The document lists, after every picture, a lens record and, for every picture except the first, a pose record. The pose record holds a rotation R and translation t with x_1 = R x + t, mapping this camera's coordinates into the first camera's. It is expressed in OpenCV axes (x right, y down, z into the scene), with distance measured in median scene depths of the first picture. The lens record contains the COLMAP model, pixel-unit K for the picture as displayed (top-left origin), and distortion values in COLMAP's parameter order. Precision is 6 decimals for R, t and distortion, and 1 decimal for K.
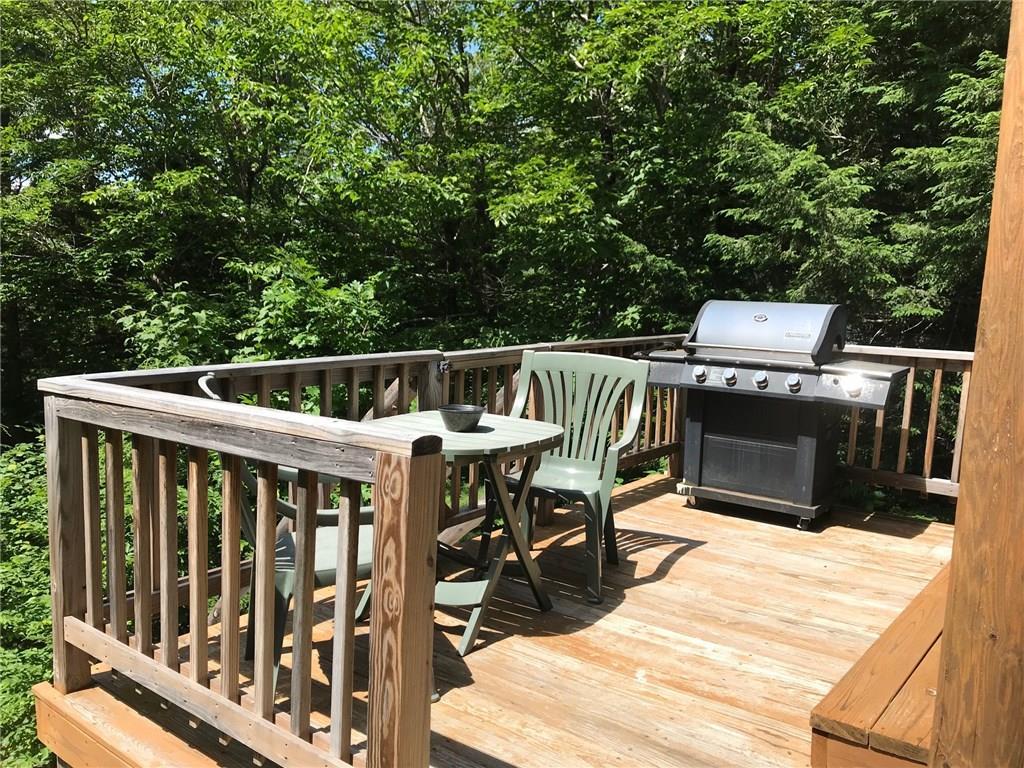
lens RADIAL K [[853.4, 0, 511.4], [0, 853.4, 379.1], [0, 0, 1]] dist [0.036191, -0.035656]
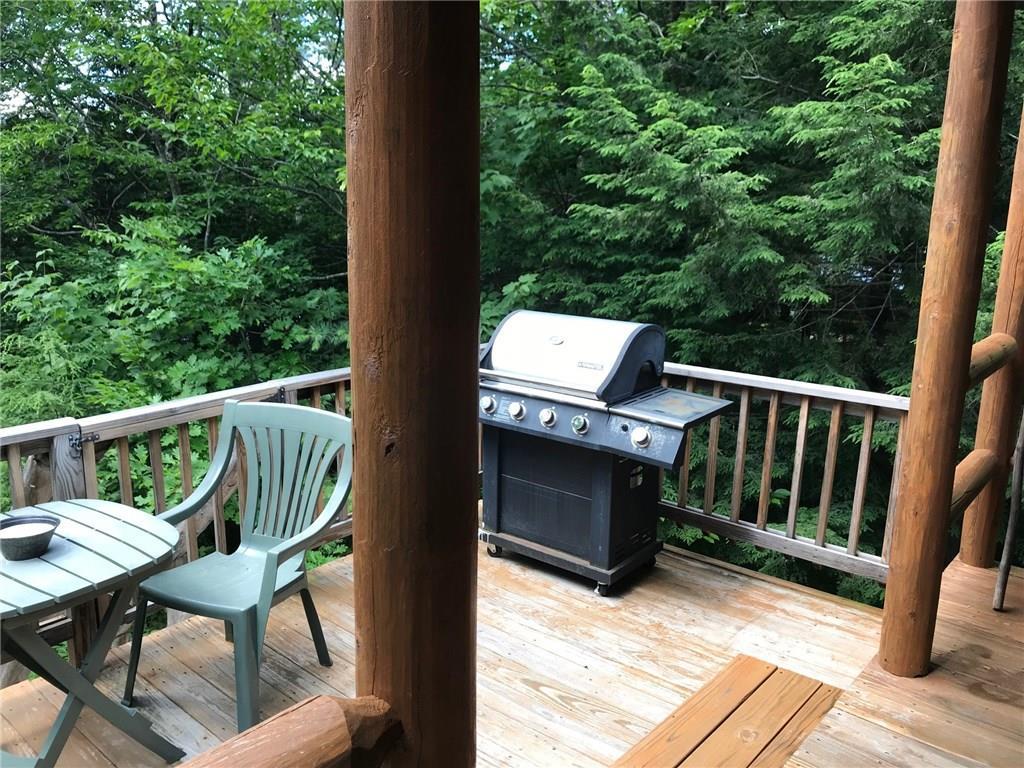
lens RADIAL K [[853.4, 0, 511.5], [0, 853.4, 390.2], [0, 0, 1]] dist [0.036191, -0.035656]
pose [[0.999033, -0.011846, -0.042331, 0.267696], [0.016504, 0.993633, 0.111448, -0.107665], [0.040741, -0.112039, 0.992868, 0.177019]]
